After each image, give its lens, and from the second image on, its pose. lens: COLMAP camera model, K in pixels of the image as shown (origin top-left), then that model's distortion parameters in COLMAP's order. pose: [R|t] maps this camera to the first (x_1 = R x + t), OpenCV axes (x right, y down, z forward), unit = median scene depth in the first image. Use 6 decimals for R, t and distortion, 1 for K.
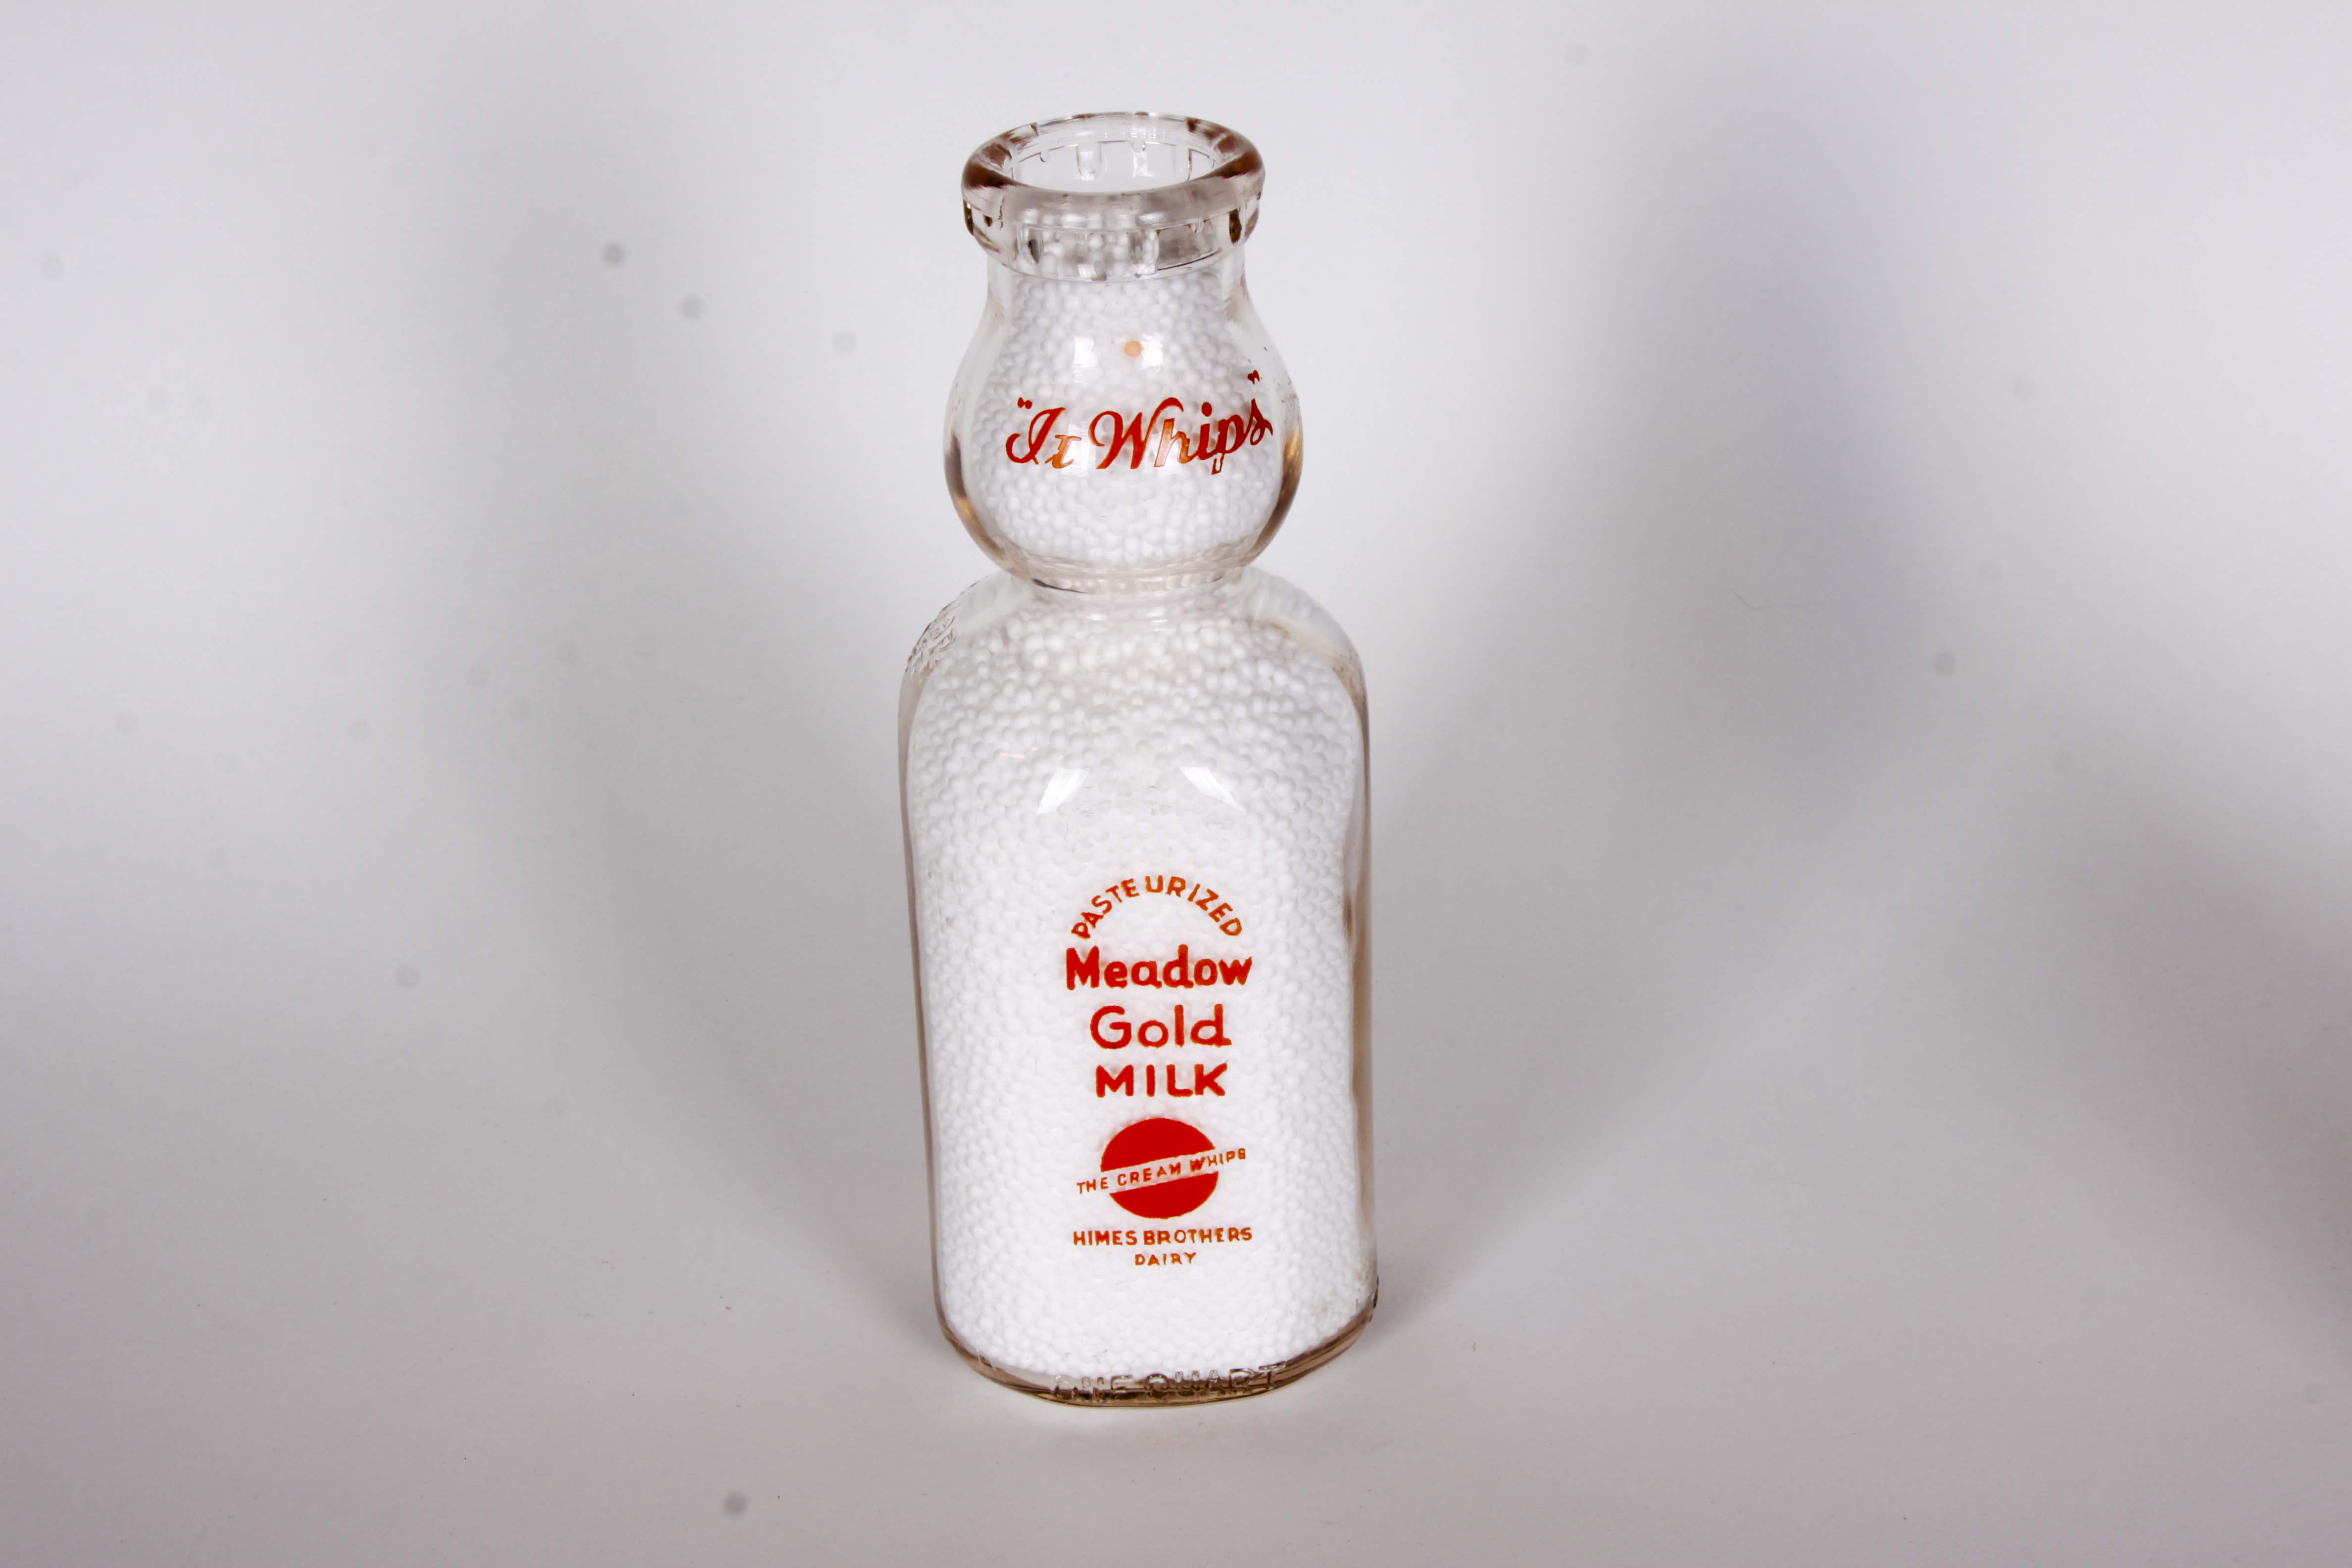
lens RADIAL K [[4453.0, 0, 1219.2], [0, 4453.0, 793.9], [0, 0, 1]] dist [0.080125, 0.000000]
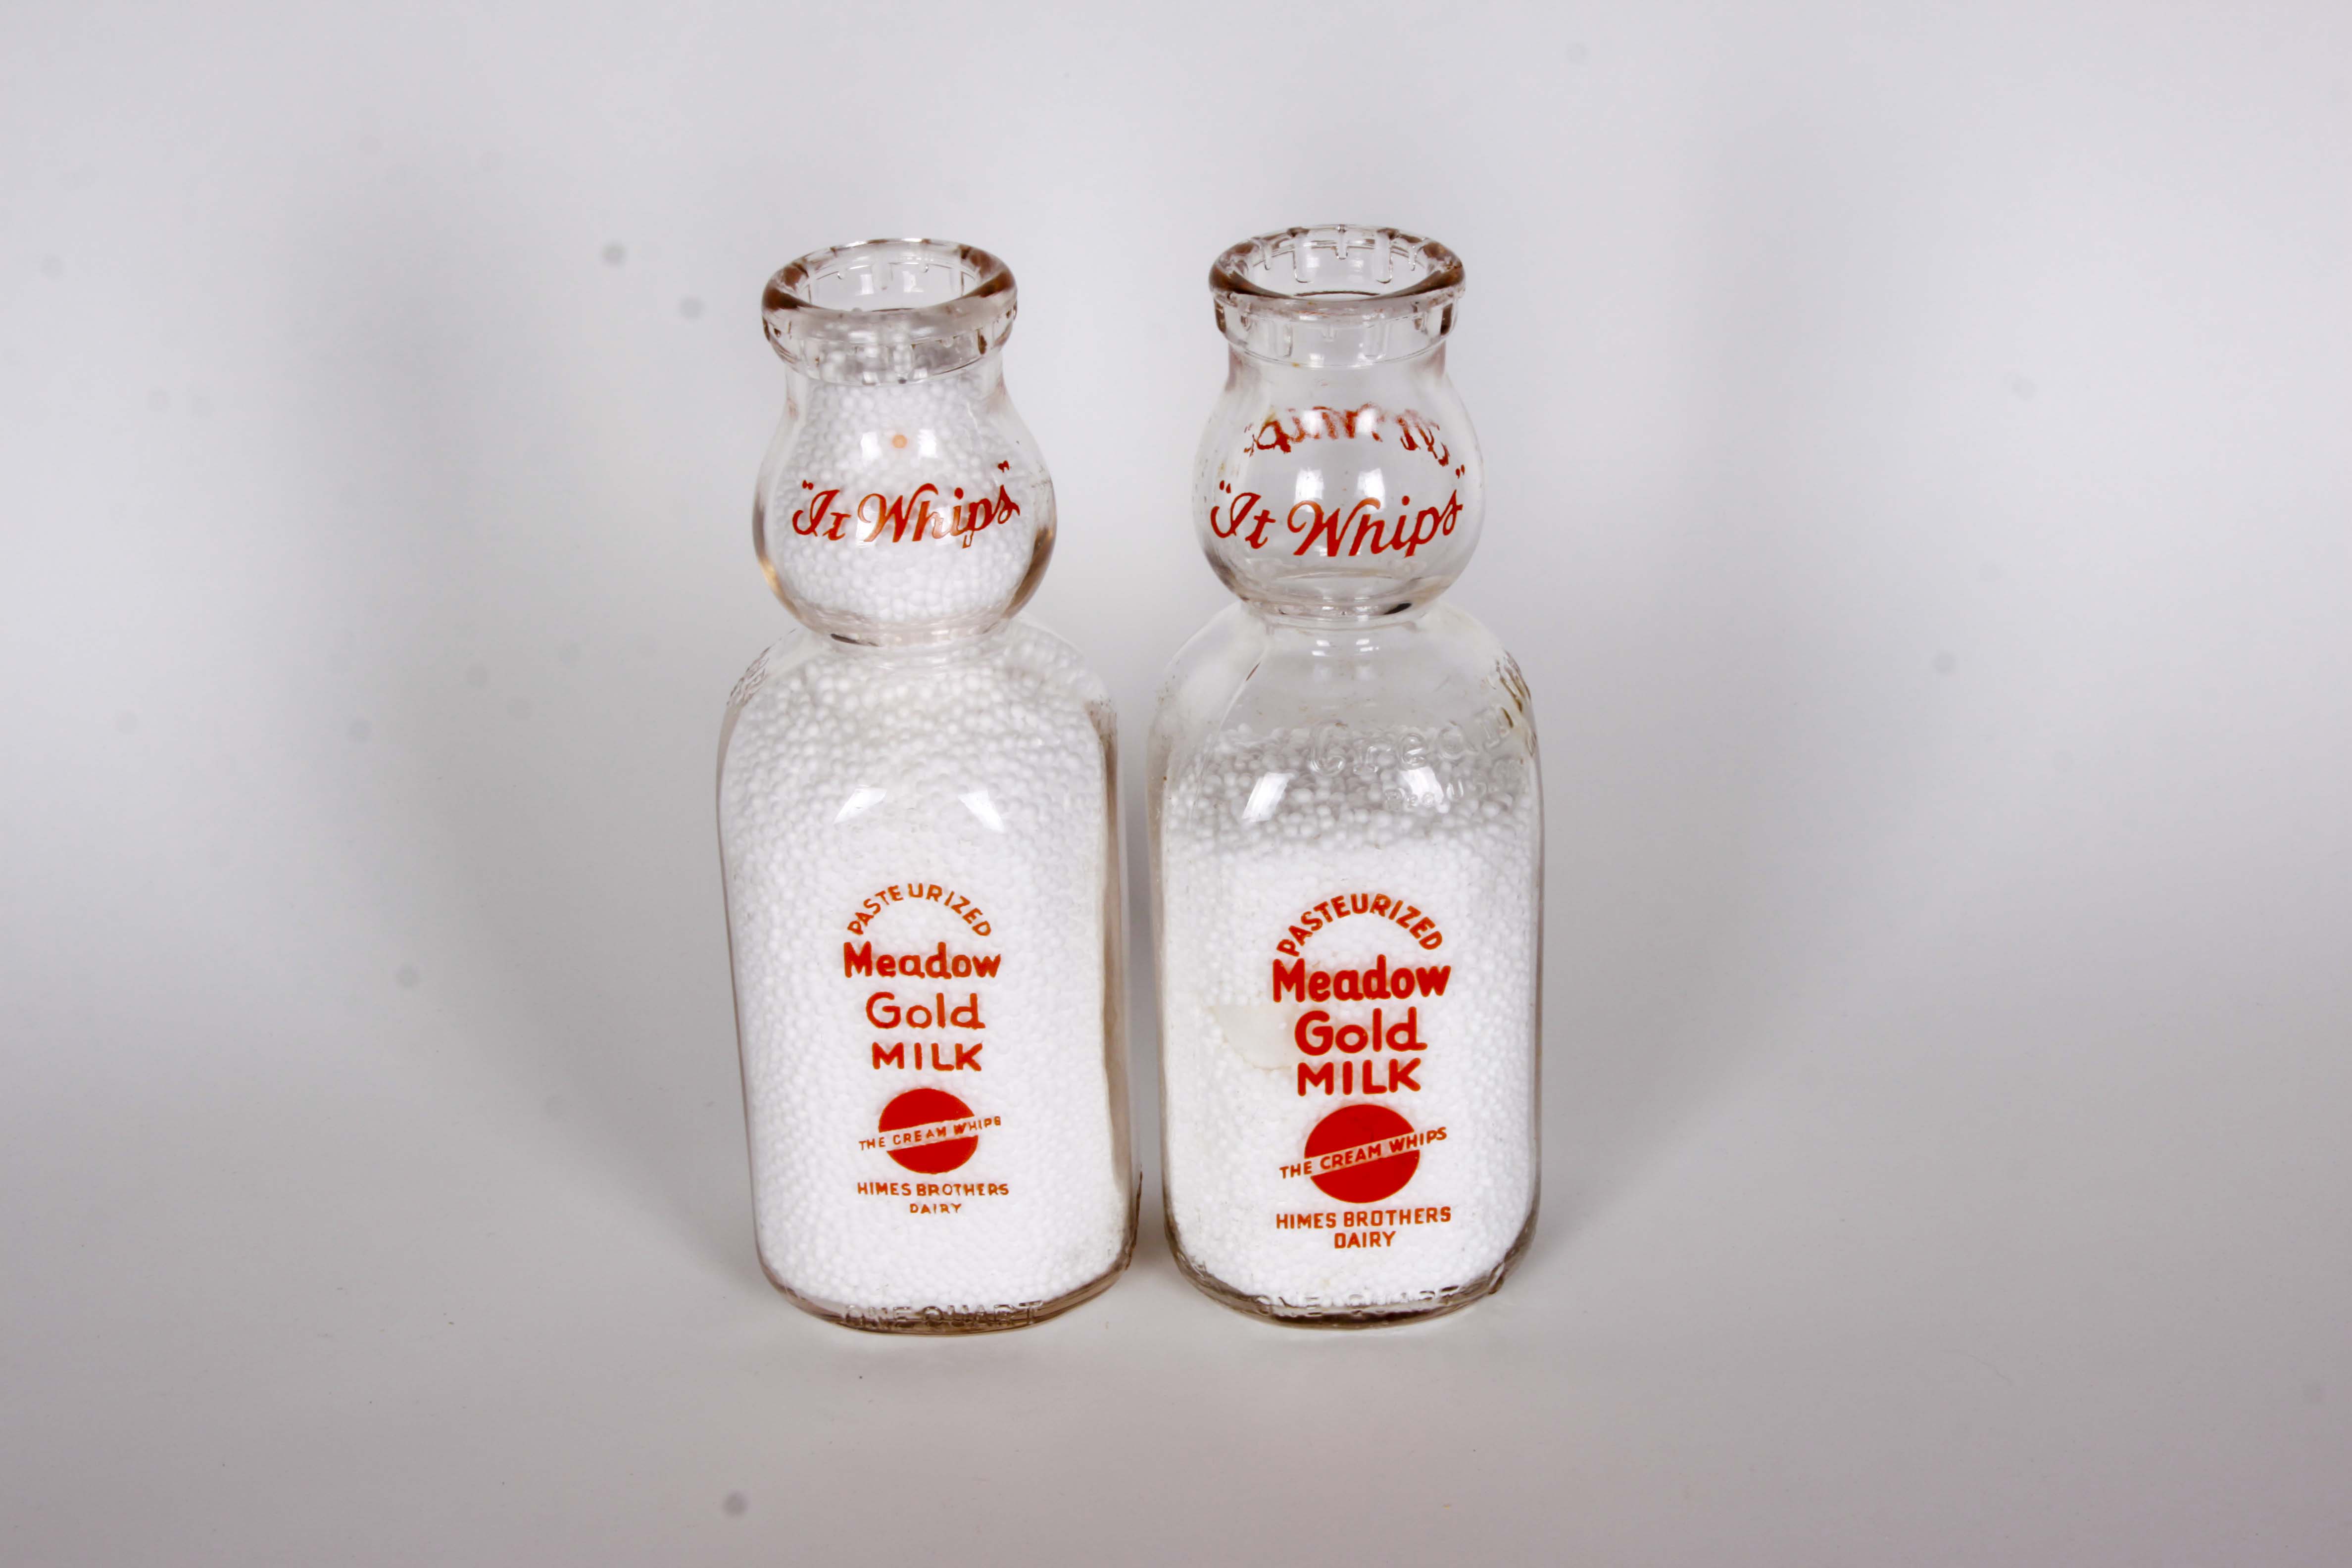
lens RADIAL K [[4453.0, 0, 1197.8], [0, 4453.0, 787.0], [0, 0, 1]] dist [0.080125, 0.000000]
pose [[0.998257, 0.026275, -0.052839, 0.121182], [-0.026260, 0.999655, 0.000971, -0.010302], [0.052846, 0.000418, 0.998603, -0.179358]]
